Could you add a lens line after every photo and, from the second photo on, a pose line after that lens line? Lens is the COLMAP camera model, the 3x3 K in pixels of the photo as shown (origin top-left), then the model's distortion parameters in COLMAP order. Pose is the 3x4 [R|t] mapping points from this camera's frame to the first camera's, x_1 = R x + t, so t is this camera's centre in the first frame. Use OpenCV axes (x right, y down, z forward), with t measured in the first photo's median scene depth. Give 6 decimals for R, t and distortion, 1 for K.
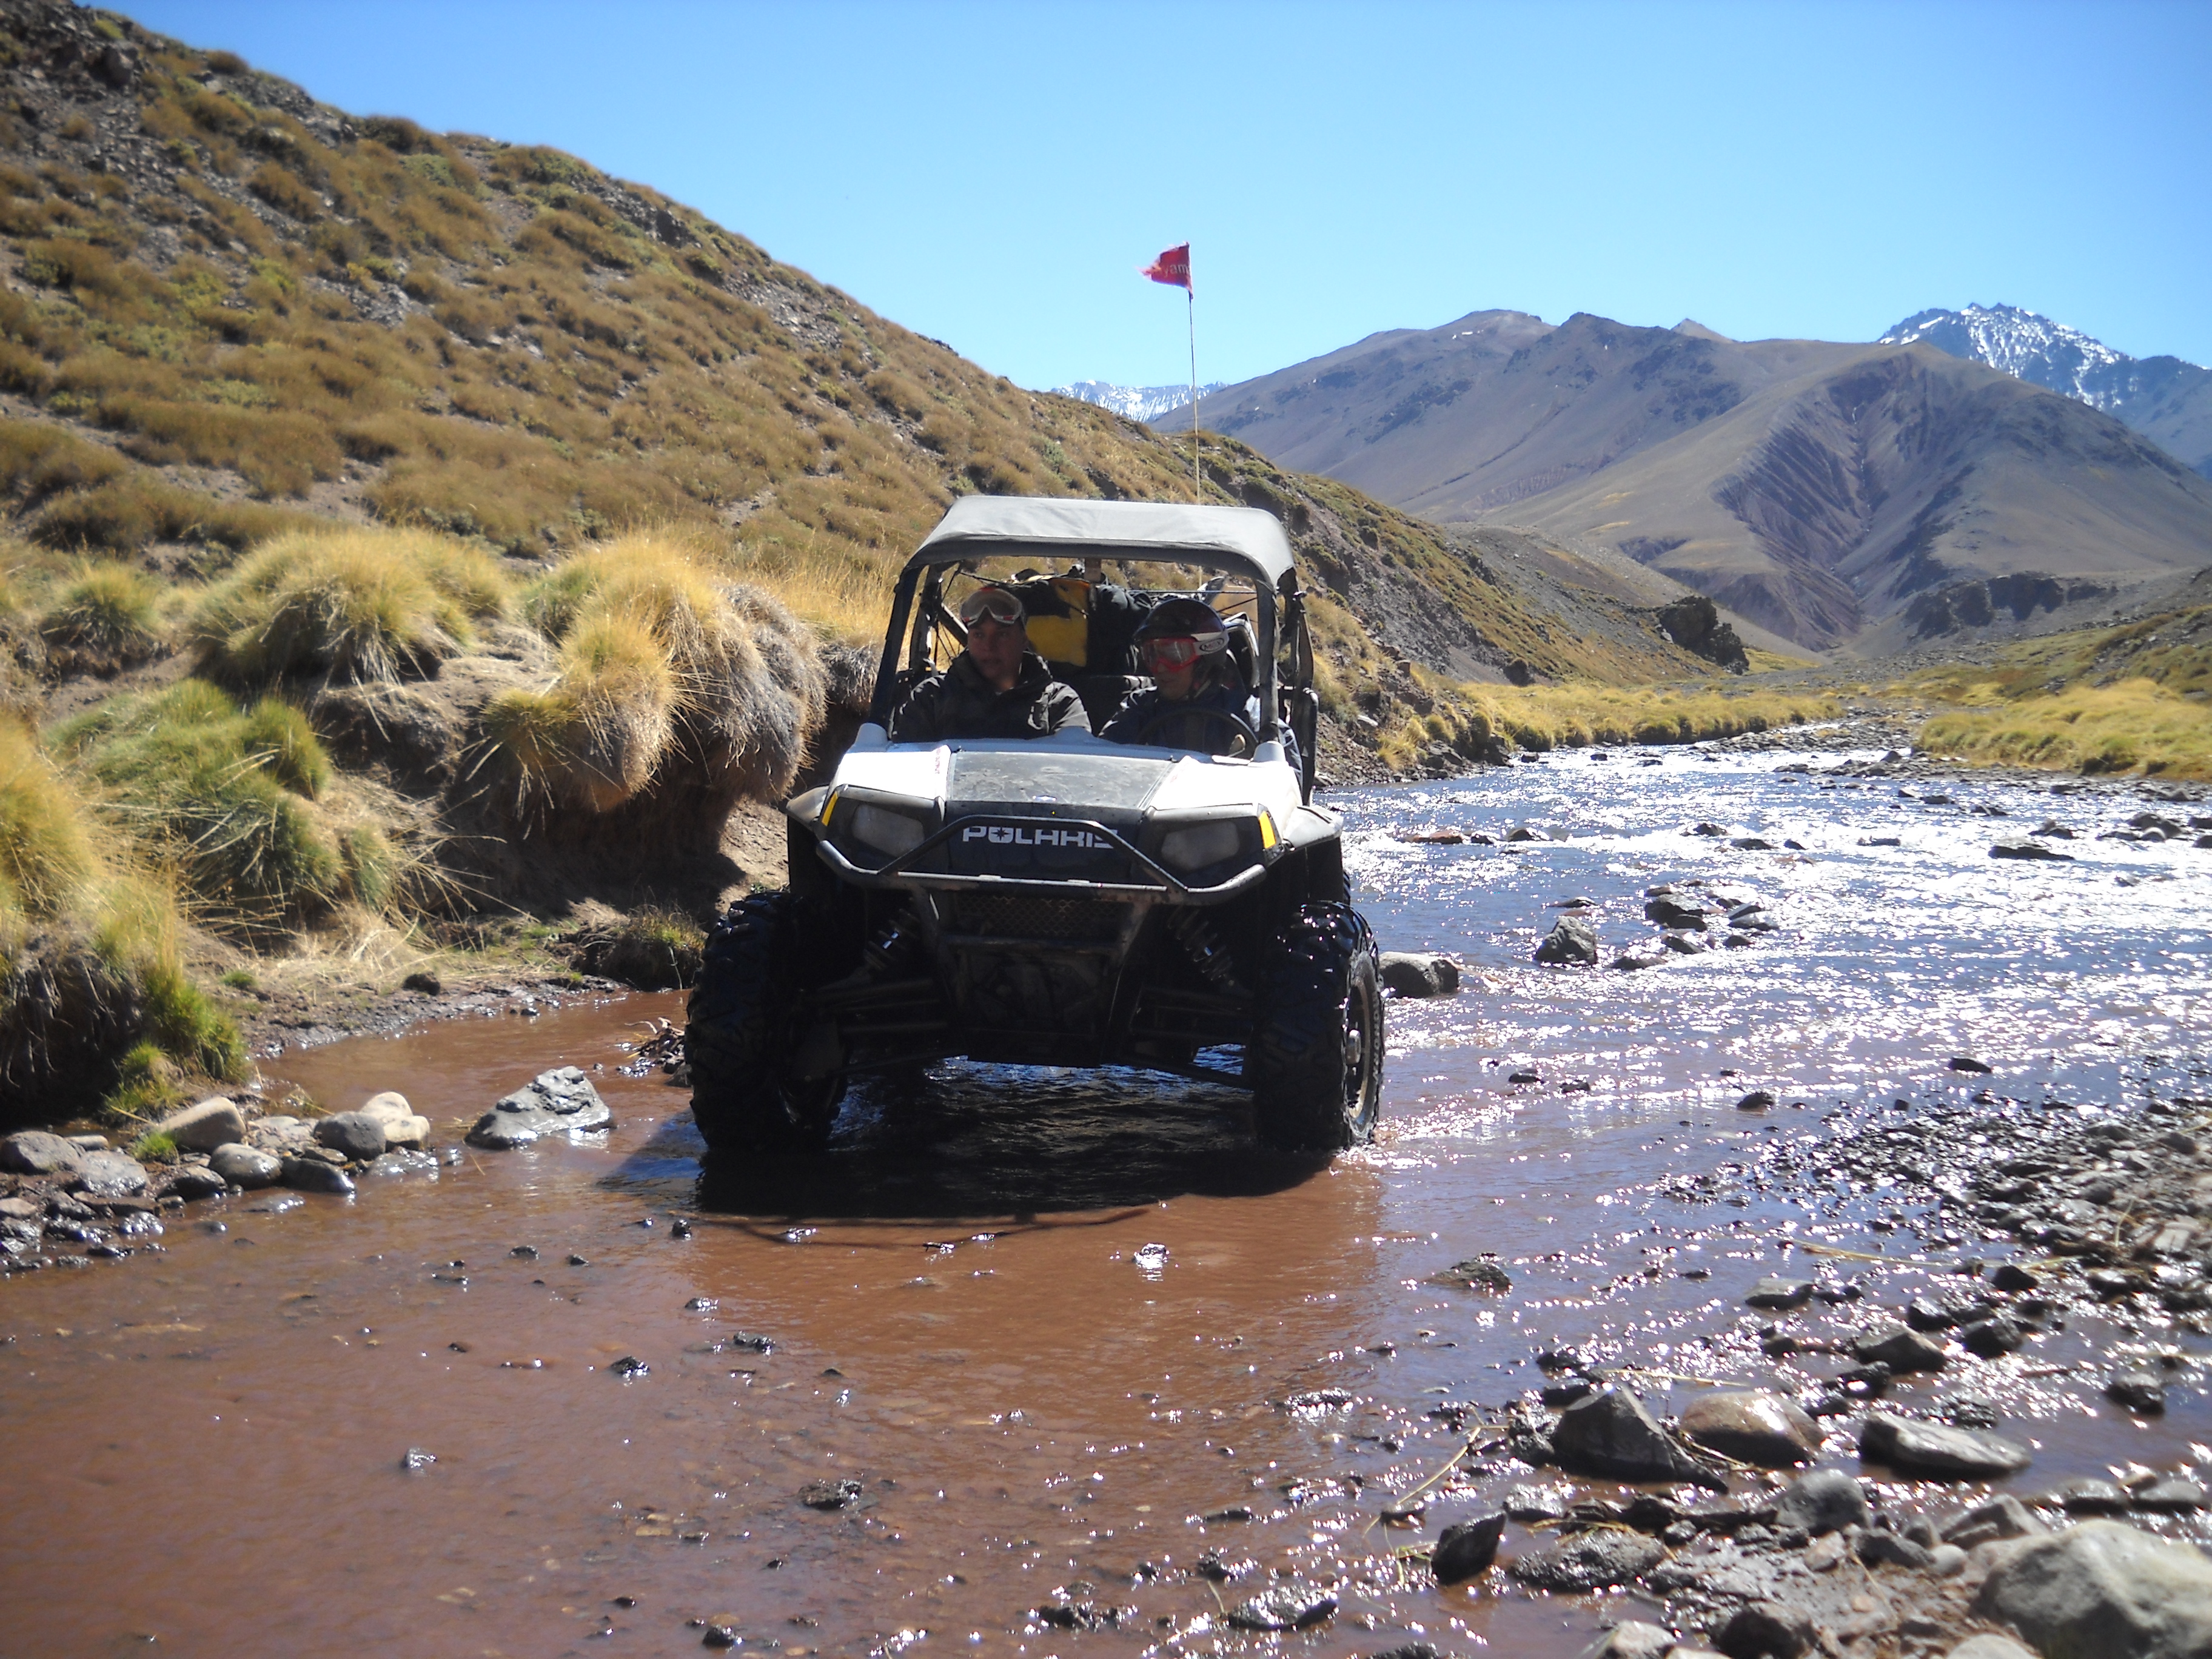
lens RADIAL K [[2522.4, 0, 1065.4], [0, 2522.4, 838.3], [0, 0, 1]] dist [-0.260364, 0.242030]
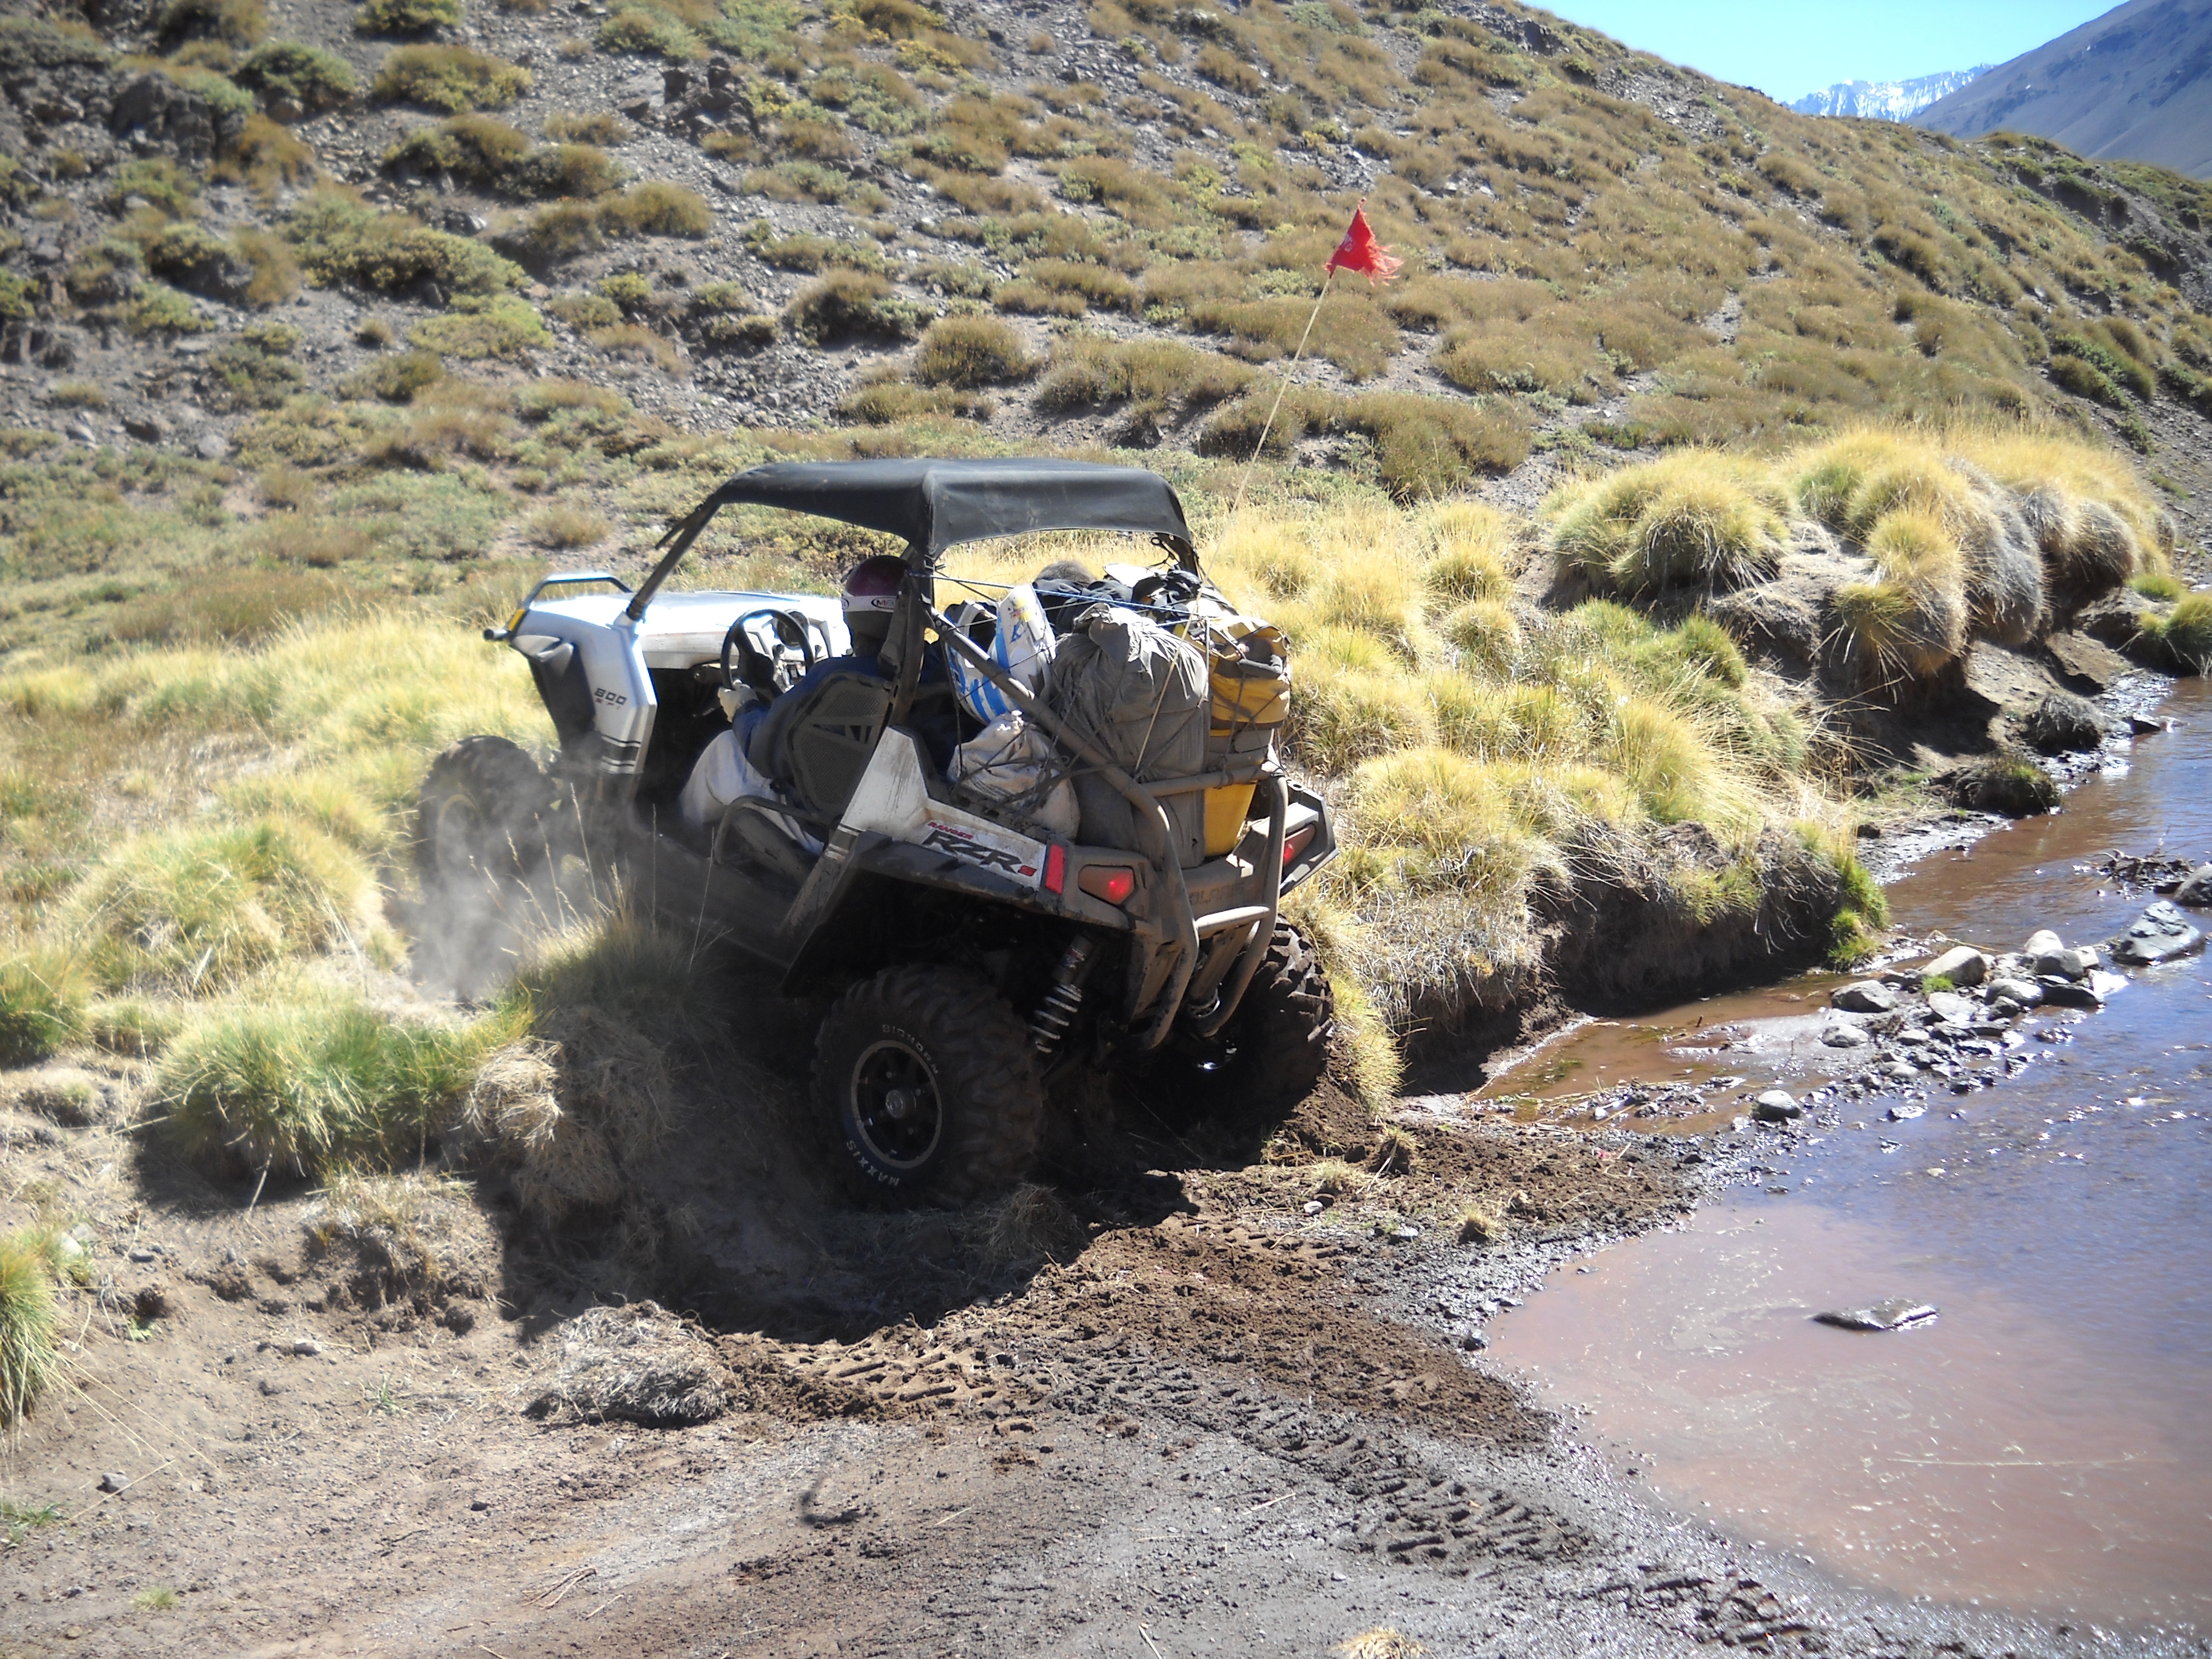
lens RADIAL K [[2522.4, 0, 1065.4], [0, 2522.4, 838.3], [0, 0, 1]] dist [-0.260364, 0.242030]
pose [[0.944402, -0.074341, -0.320280, -0.075748], [0.104726, 0.991383, 0.078691, -0.025834], [0.311670, -0.107857, 0.944049, -0.107950]]
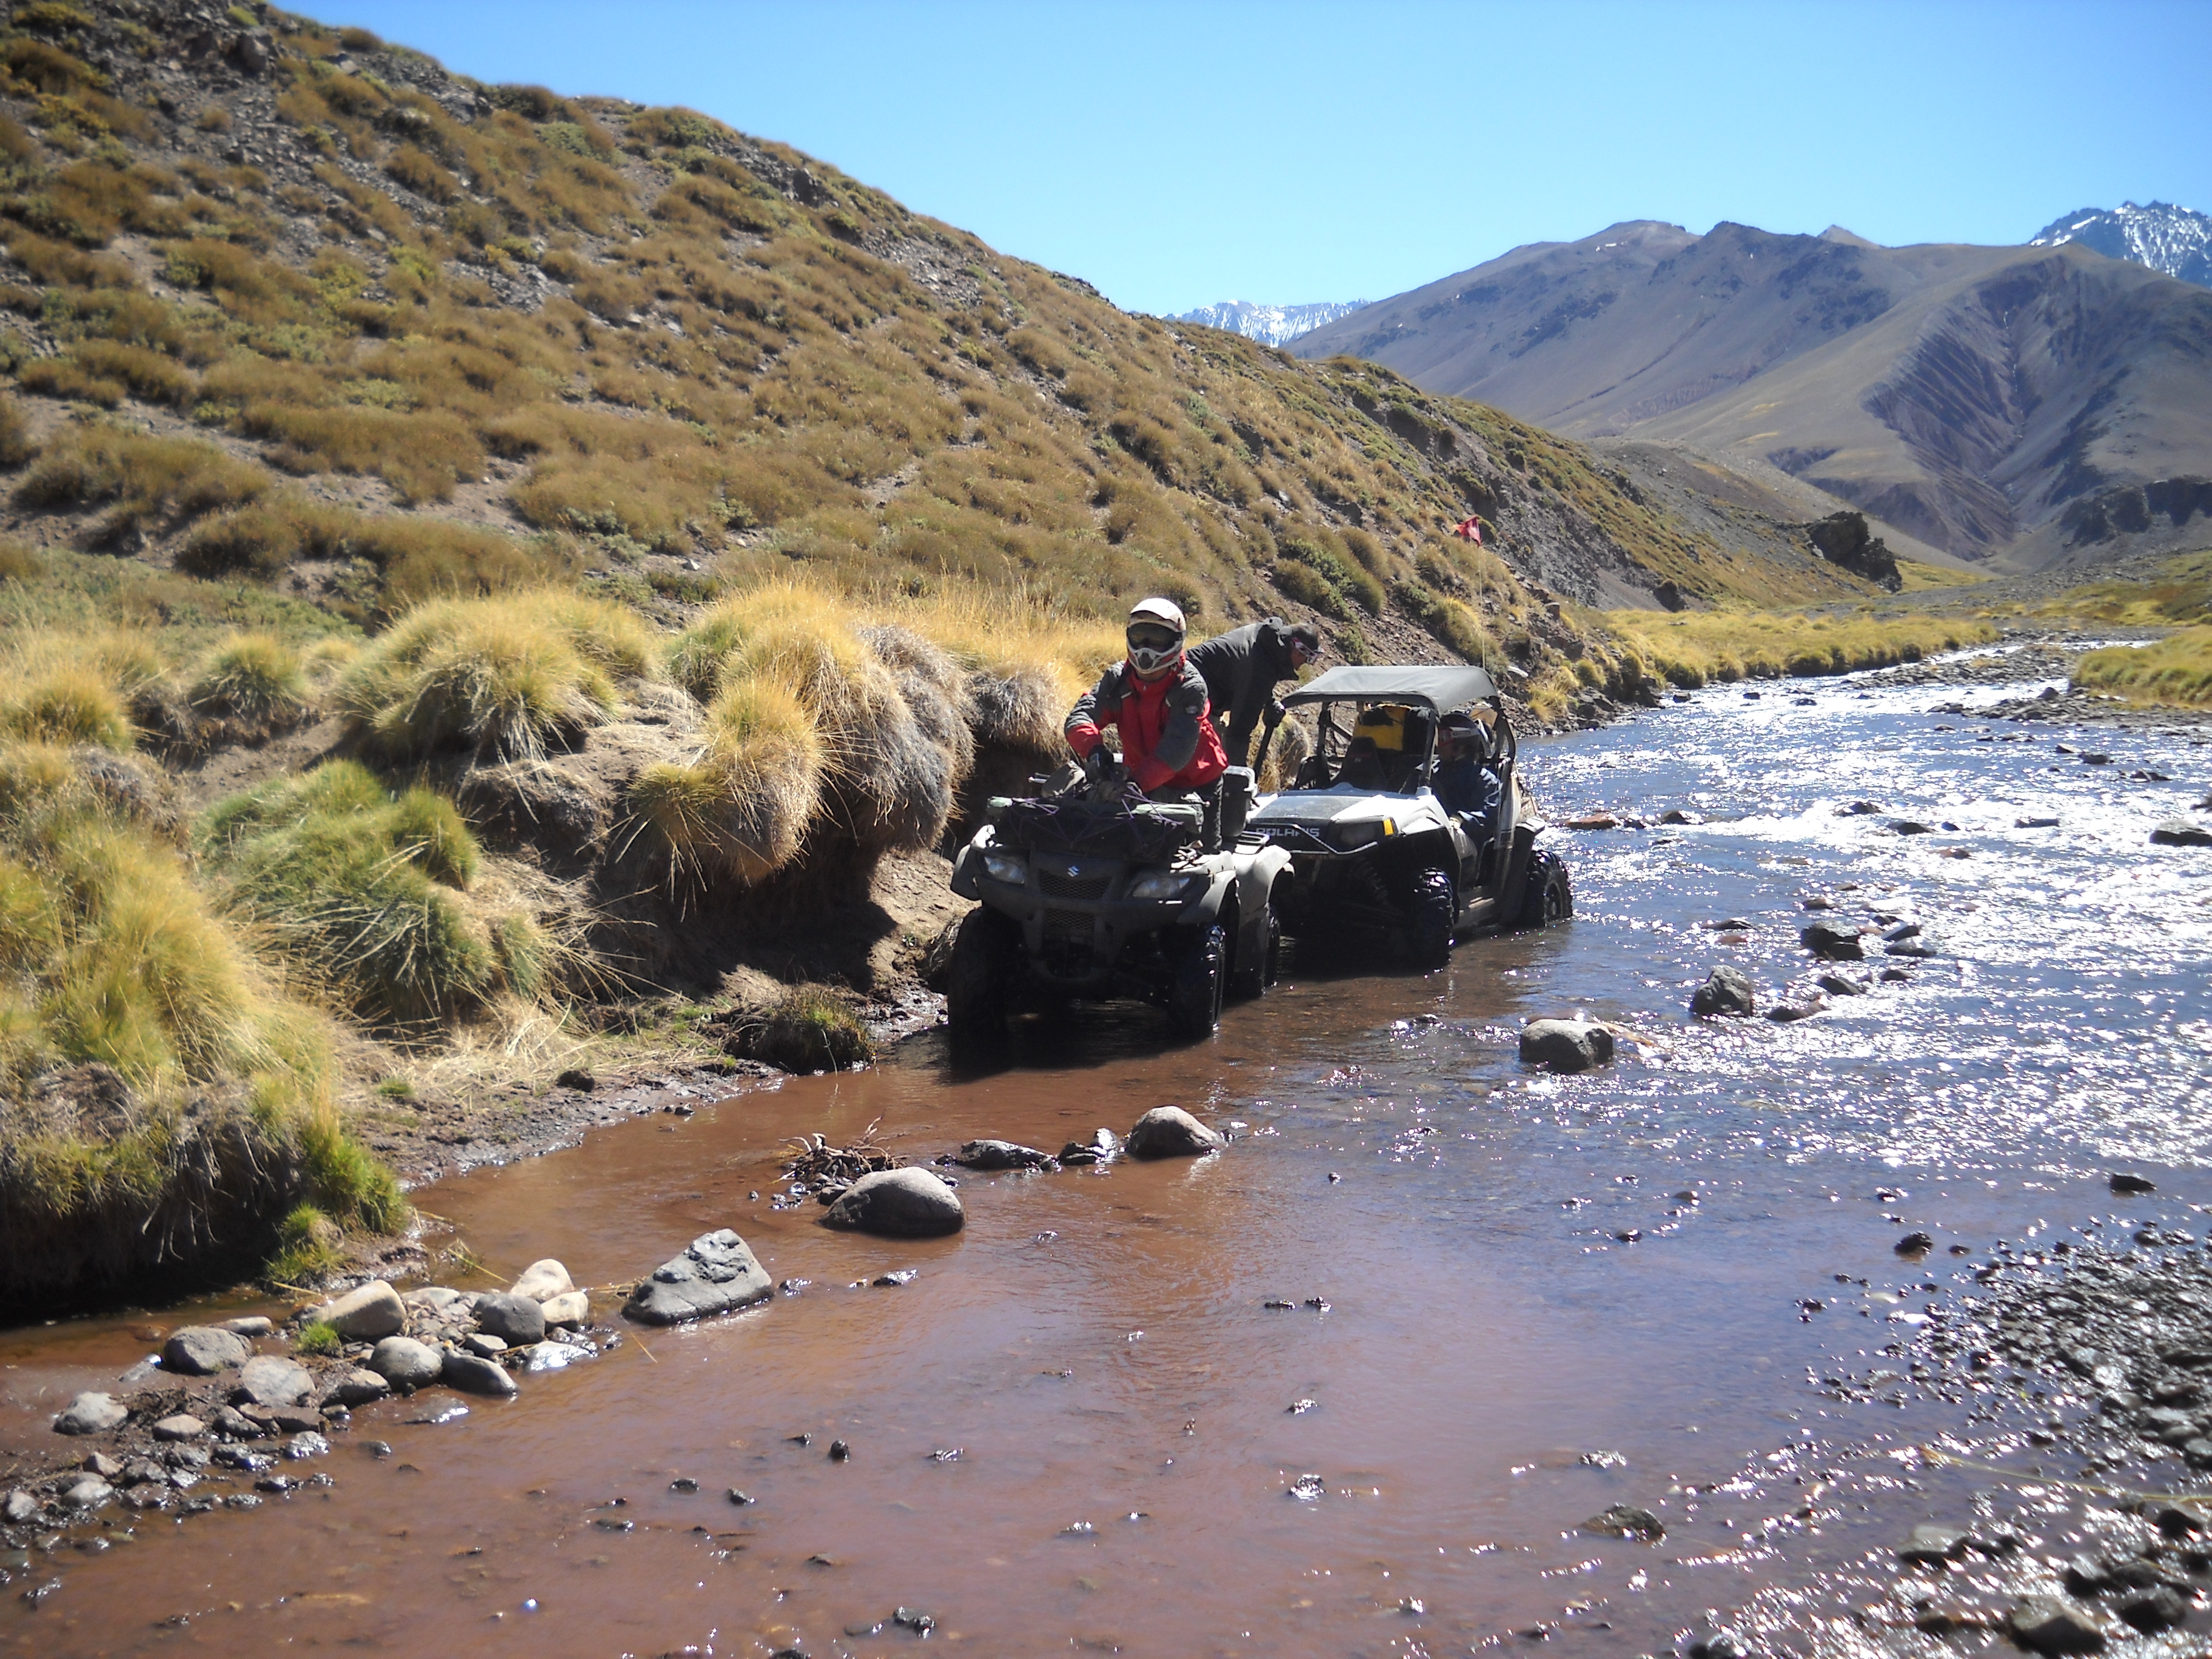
lens RADIAL K [[2522.4, 0, 1065.4], [0, 2522.4, 838.3], [0, 0, 1]] dist [-0.260364, 0.242030]
pose [[0.998063, -0.015677, -0.060209, 0.000302], [0.017485, 0.999409, 0.029611, -0.020441], [0.059710, -0.030606, 0.997746, 0.001712]]
